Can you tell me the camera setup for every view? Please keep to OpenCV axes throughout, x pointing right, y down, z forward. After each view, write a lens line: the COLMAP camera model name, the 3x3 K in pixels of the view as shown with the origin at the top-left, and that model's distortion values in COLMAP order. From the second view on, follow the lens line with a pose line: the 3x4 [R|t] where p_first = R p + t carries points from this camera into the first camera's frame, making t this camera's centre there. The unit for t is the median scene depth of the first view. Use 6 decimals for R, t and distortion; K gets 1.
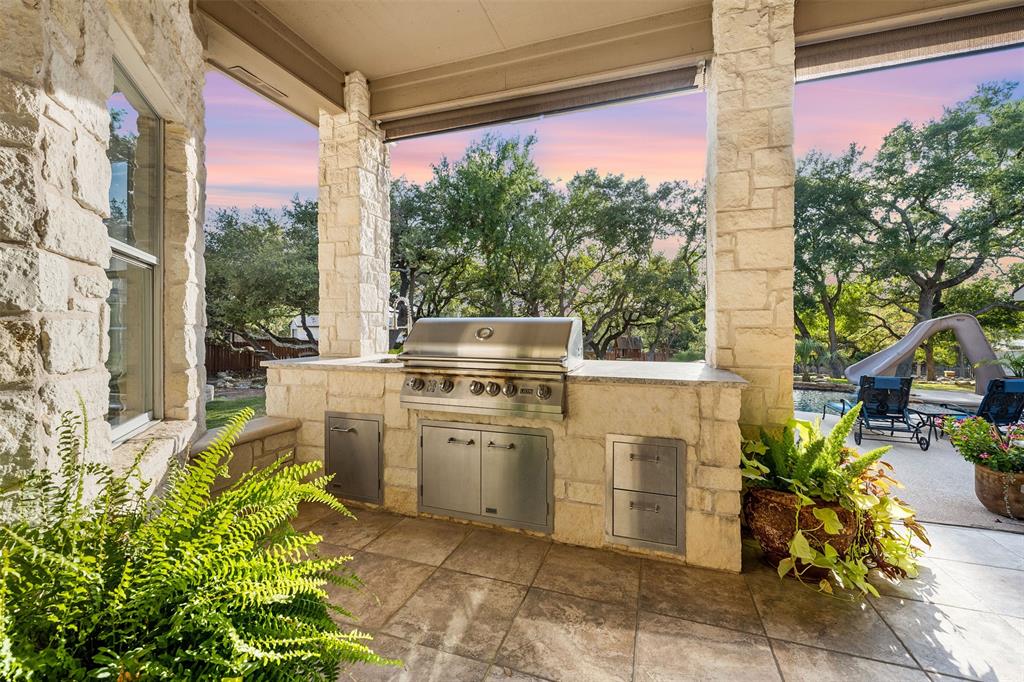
lens RADIAL K [[409.7, 0, 522.6], [0, 409.7, 338.7], [0, 0, 1]] dist [-0.001511, -0.000378]
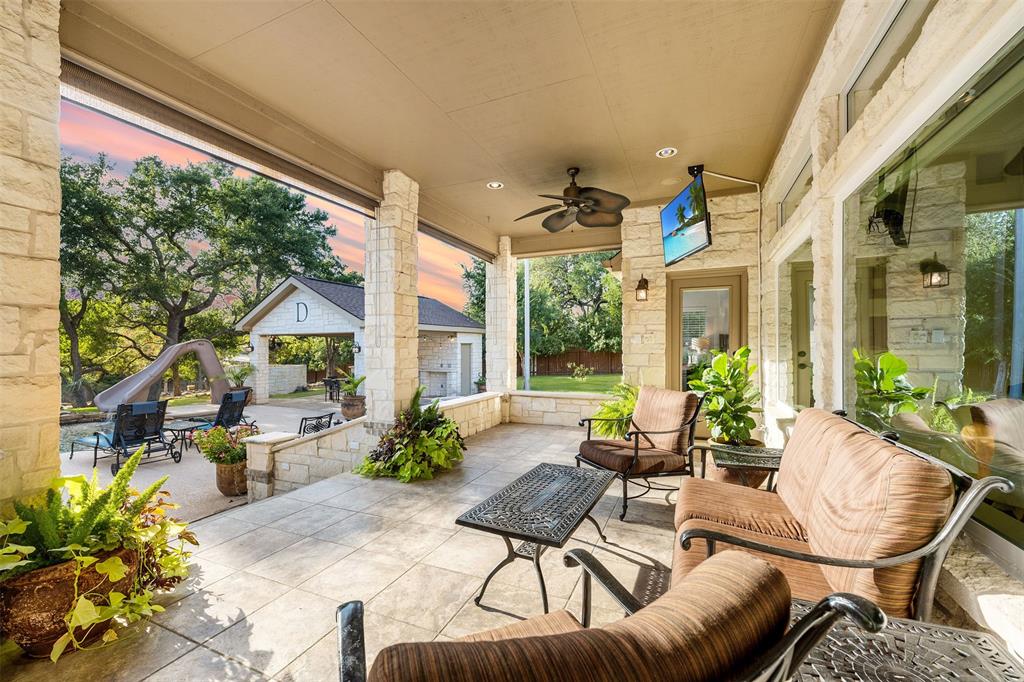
lens RADIAL K [[409.7, 0, 522.6], [0, 409.7, 338.7], [0, 0, 1]] dist [-0.001511, -0.000378]
pose [[0.066823, 0.011323, 0.997701, -0.097233], [0.006213, 0.999912, -0.011764, -0.052390], [-0.997745, 0.006984, 0.066747, -0.042821]]
